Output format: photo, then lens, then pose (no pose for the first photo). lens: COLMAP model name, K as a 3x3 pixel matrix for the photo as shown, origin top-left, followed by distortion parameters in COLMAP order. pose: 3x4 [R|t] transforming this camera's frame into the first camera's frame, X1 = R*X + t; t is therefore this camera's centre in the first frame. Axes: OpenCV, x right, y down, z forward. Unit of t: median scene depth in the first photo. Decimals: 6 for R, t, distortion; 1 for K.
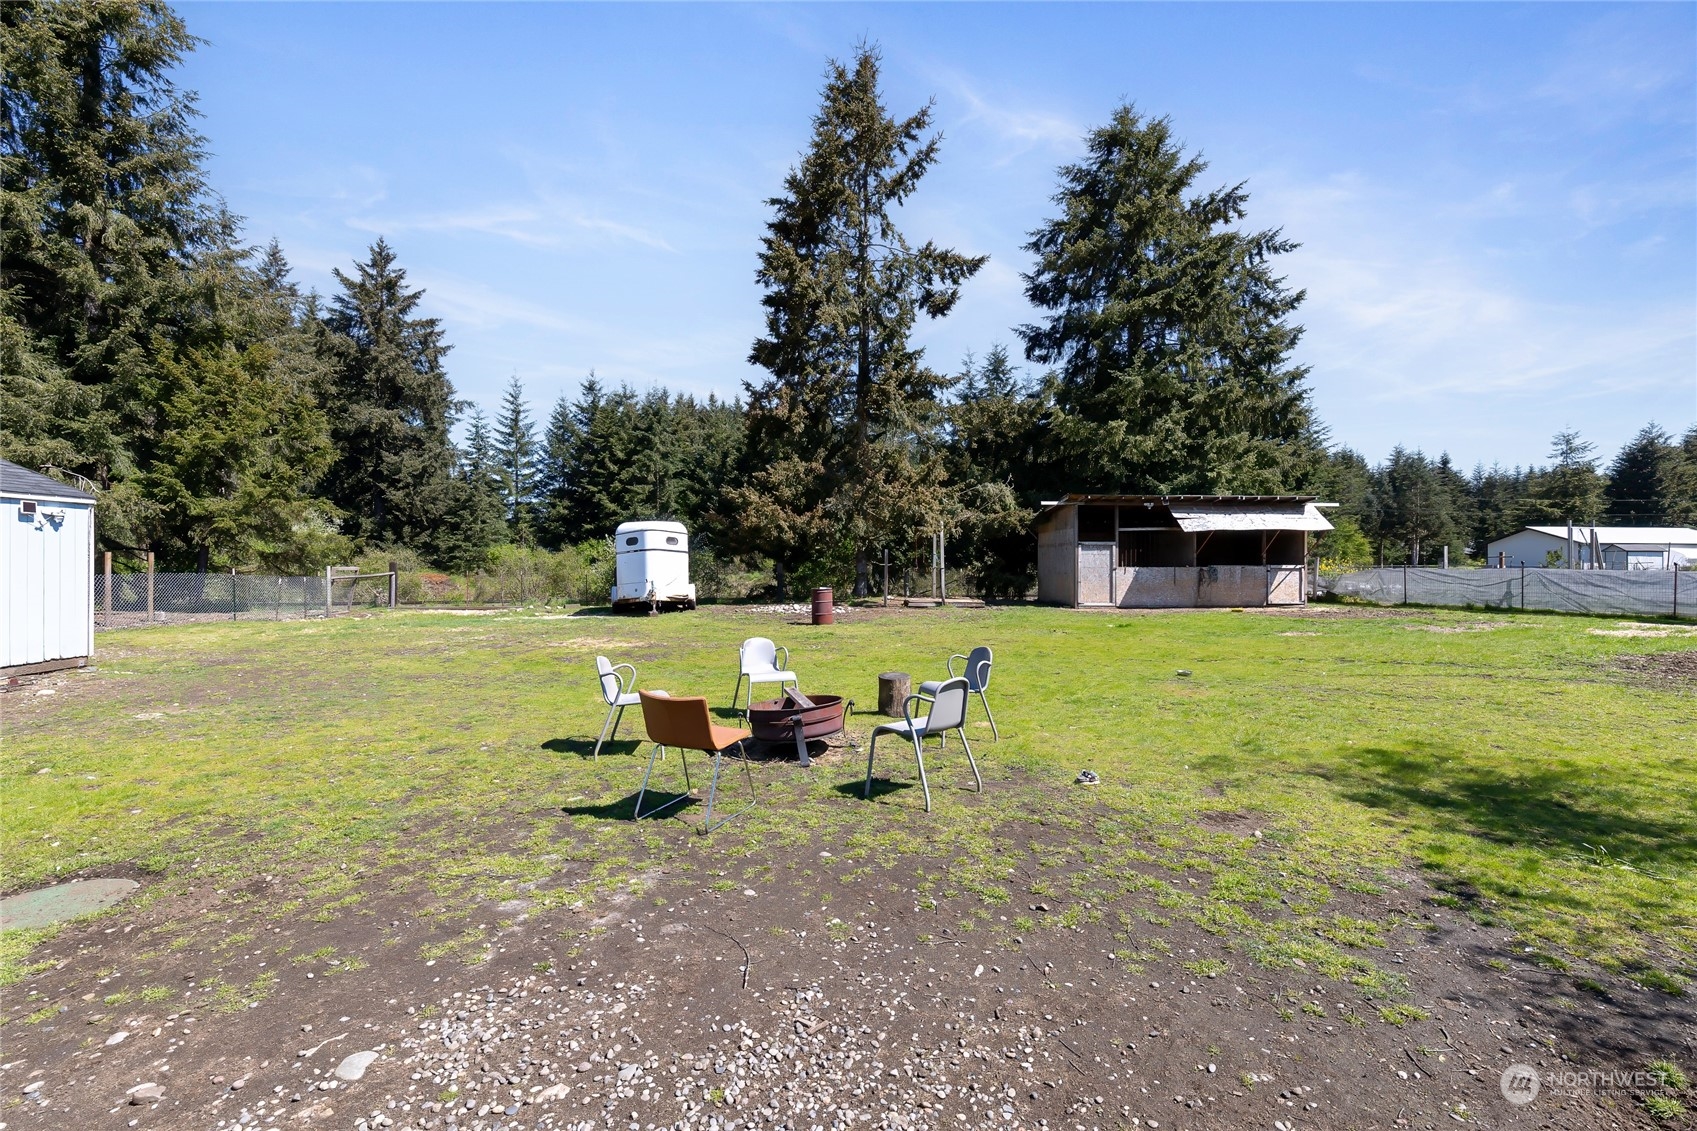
lens RADIAL K [[719.7, 0, 848.5], [0, 719.7, 565.5], [0, 0, 1]] dist [-0.000671, 0.000109]
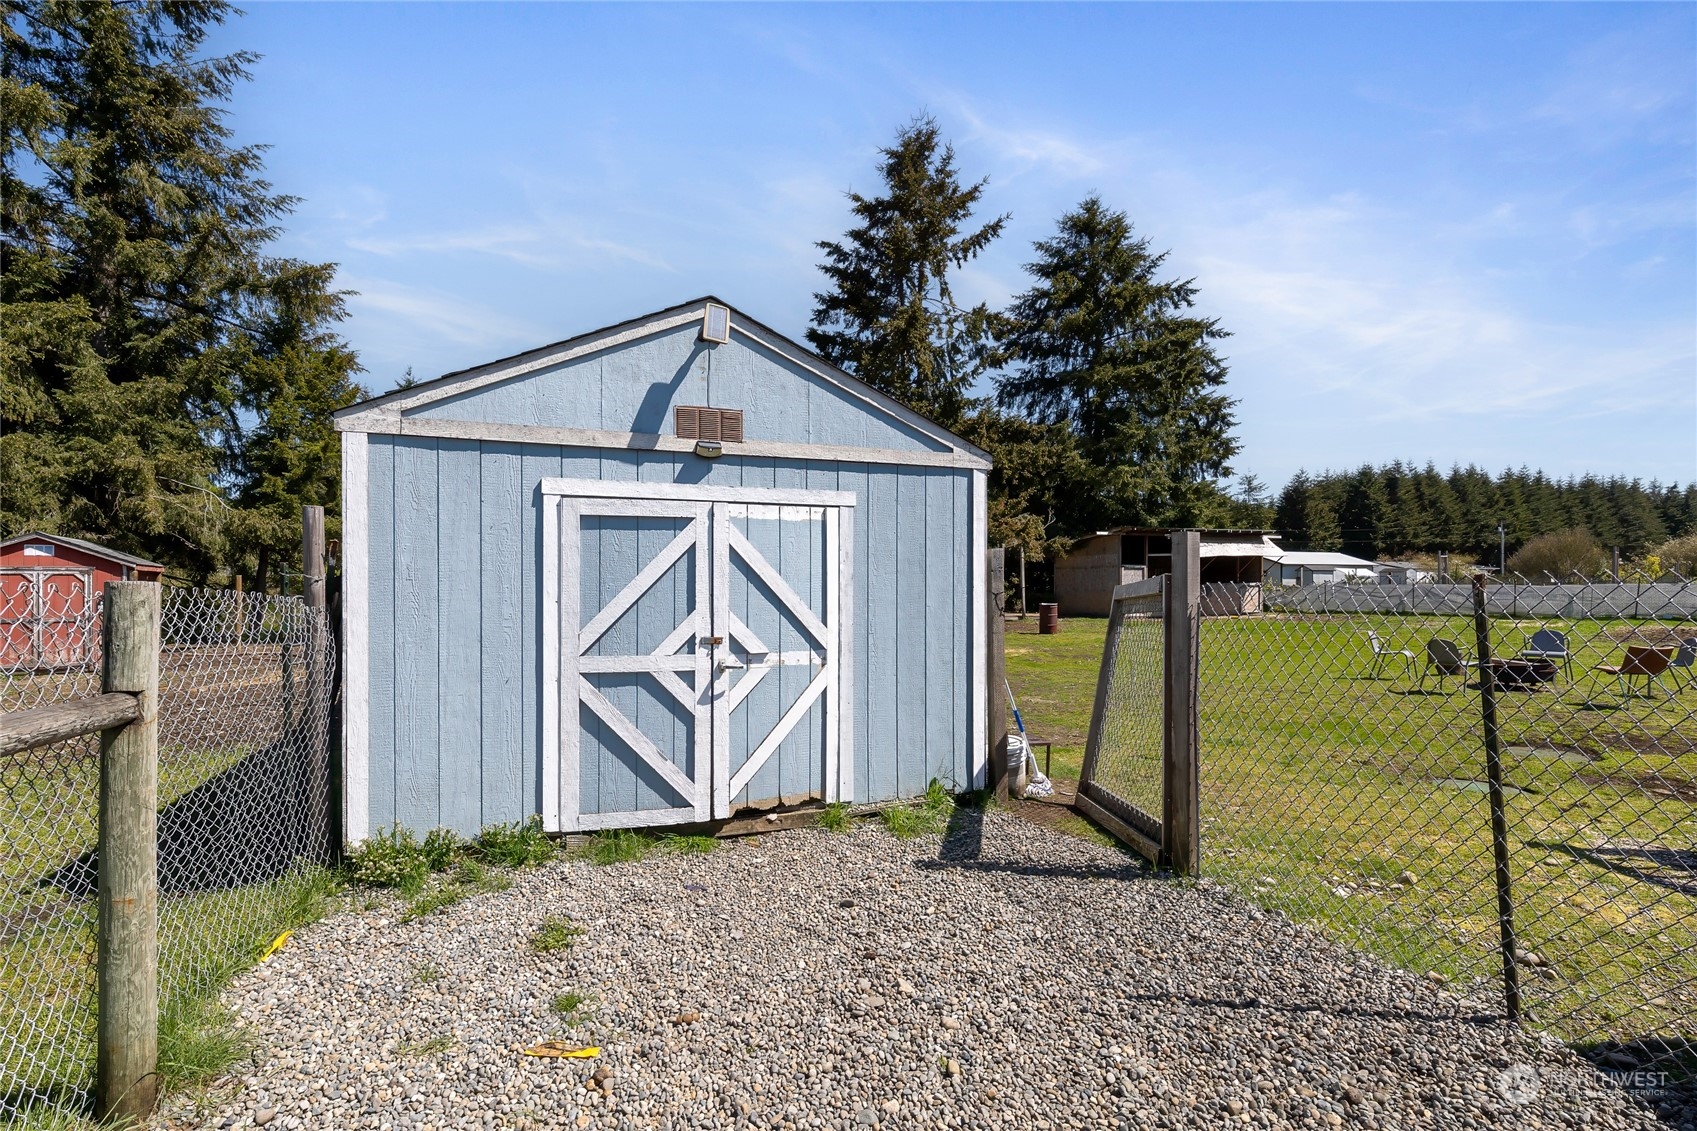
lens RADIAL K [[747.0, 0, 805.2], [0, 747.0, 585.3], [0, 0, 1]] dist [-0.001732, -0.000150]
pose [[0.958286, -0.006600, 0.285736, -0.466498], [0.006734, 0.999977, 0.000515, -0.002383], [-0.285733, 0.001431, 0.958308, -0.052877]]
